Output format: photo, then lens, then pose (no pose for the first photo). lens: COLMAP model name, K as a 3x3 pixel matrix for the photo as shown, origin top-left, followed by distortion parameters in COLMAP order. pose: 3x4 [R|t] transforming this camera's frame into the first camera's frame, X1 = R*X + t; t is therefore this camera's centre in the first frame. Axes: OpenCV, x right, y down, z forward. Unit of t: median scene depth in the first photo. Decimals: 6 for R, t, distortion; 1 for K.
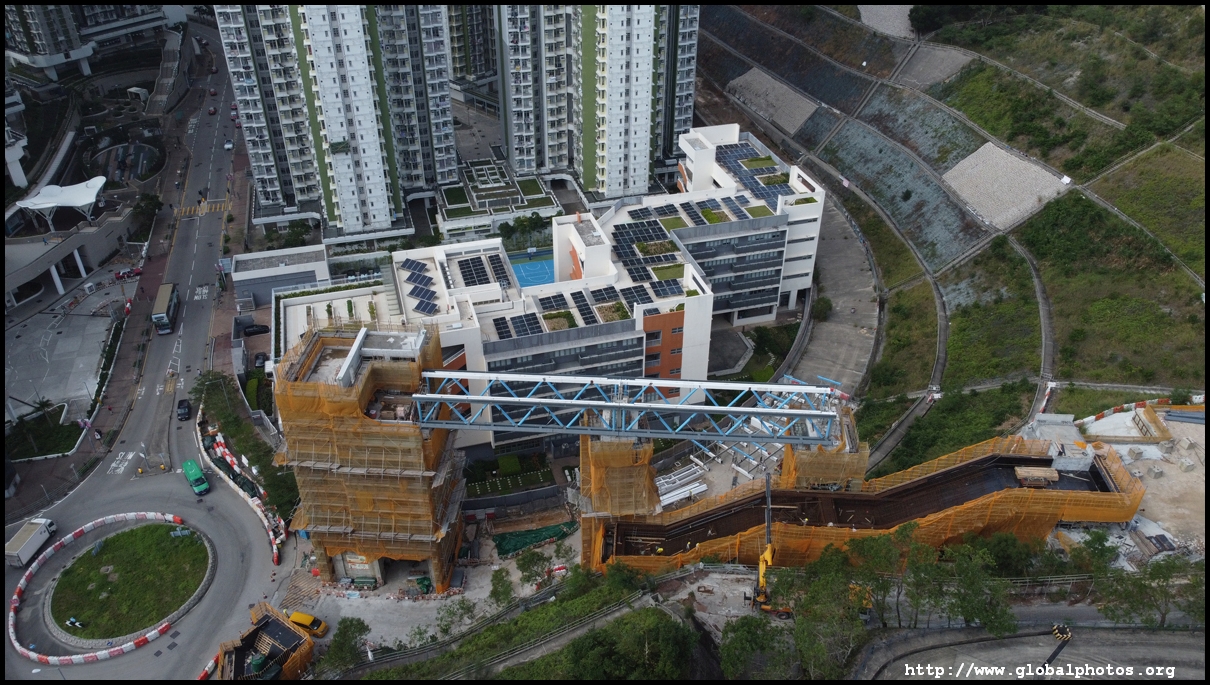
lens RADIAL K [[905.1, 0, 602.4], [0, 905.1, 340.3], [0, 0, 1]] dist [0.002046, -0.001296]
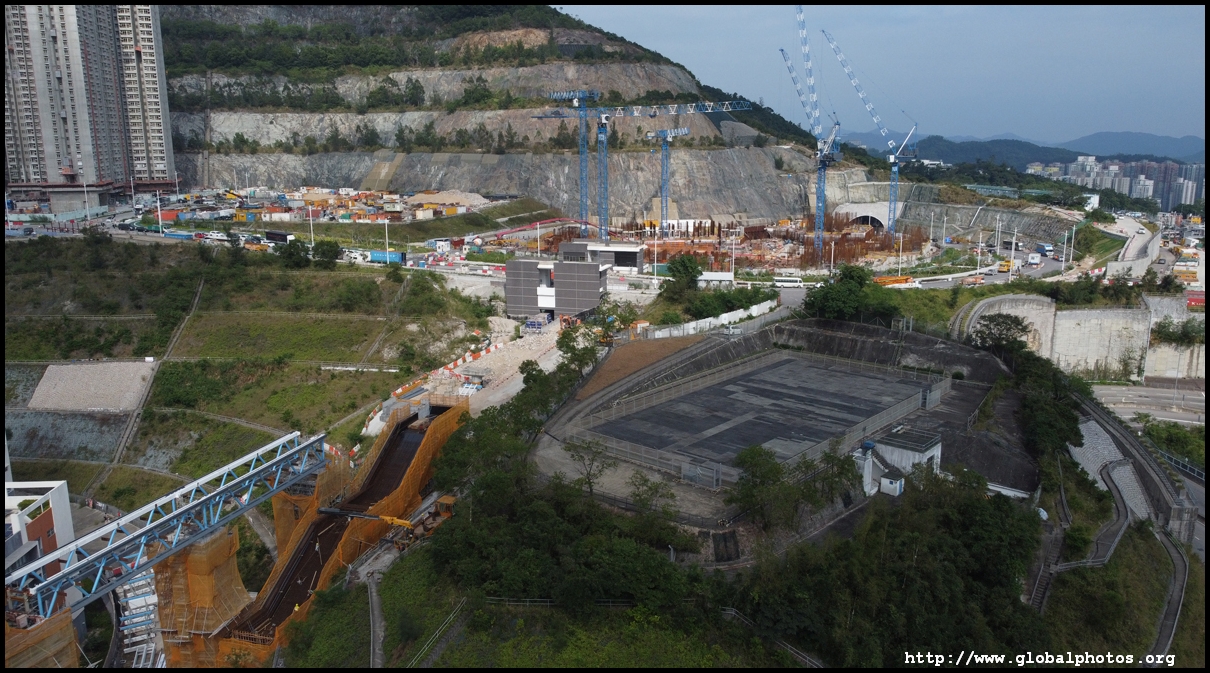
lens RADIAL K [[919.2, 0, 603.9], [0, 919.2, 332.3], [0, 0, 1]] dist [0.002612, 0.001160]
pose [[0.229530, -0.209667, 0.950450, -0.446385], [0.554300, 0.830849, 0.049422, 0.059705], [-0.800043, 0.515490, 0.306923, 0.107551]]
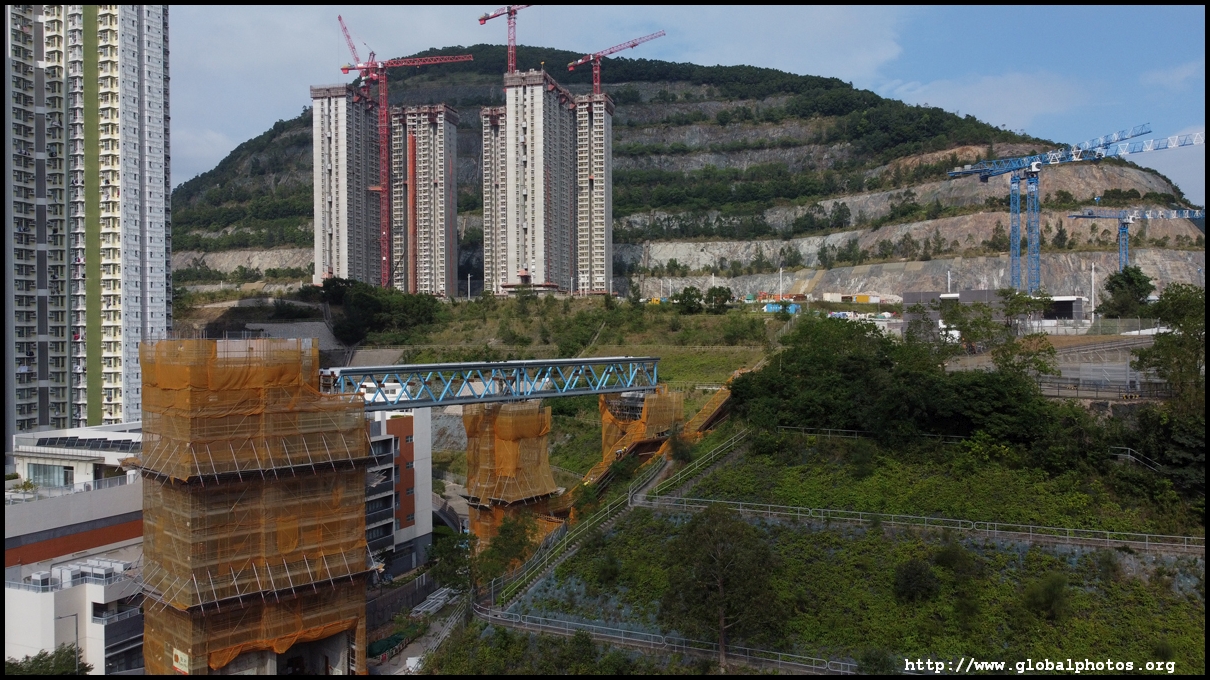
lens RADIAL K [[924.9, 0, 598.5], [0, 924.9, 339.1], [0, 0, 1]] dist [0.001879, -0.008323]
pose [[0.649585, -0.014755, 0.760146, -0.376920], [0.436799, 0.825581, -0.357243, 0.240492], [-0.622291, 0.564090, 0.542730, 0.191059]]
